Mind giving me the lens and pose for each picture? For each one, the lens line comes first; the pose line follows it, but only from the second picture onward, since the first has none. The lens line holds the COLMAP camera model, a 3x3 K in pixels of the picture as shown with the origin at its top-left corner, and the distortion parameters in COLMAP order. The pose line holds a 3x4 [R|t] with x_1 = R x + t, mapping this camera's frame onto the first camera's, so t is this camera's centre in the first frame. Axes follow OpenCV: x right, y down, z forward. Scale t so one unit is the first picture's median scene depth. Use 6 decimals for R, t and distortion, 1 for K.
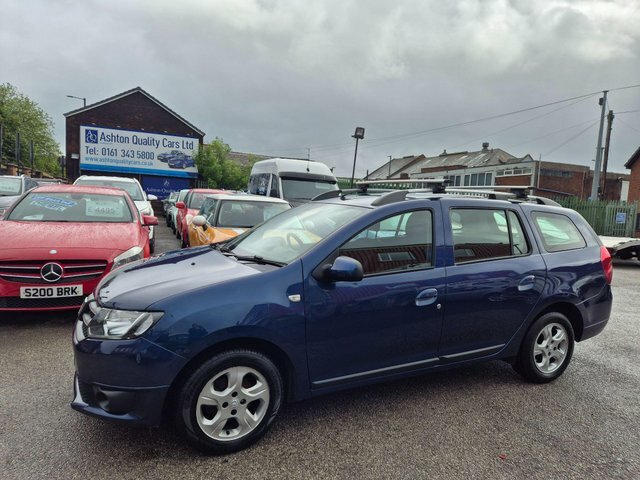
lens RADIAL K [[469.5, 0, 325.7], [0, 469.5, 242.9], [0, 0, 1]] dist [0.081984, -0.047900]
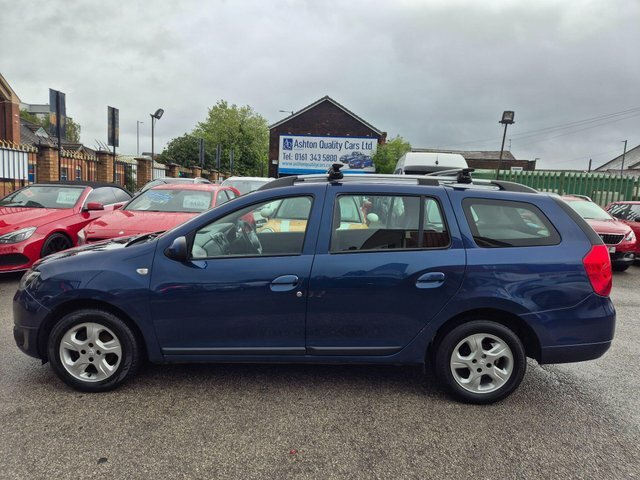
lens RADIAL K [[469.5, 0, 310.2], [0, 469.5, 245.0], [0, 0, 1]] dist [0.081984, -0.047900]
pose [[0.873764, 0.042028, -0.484531, 0.413469], [-0.039607, 0.999099, 0.015238, 0.009568], [0.484735, 0.005877, 0.874641, 0.091405]]
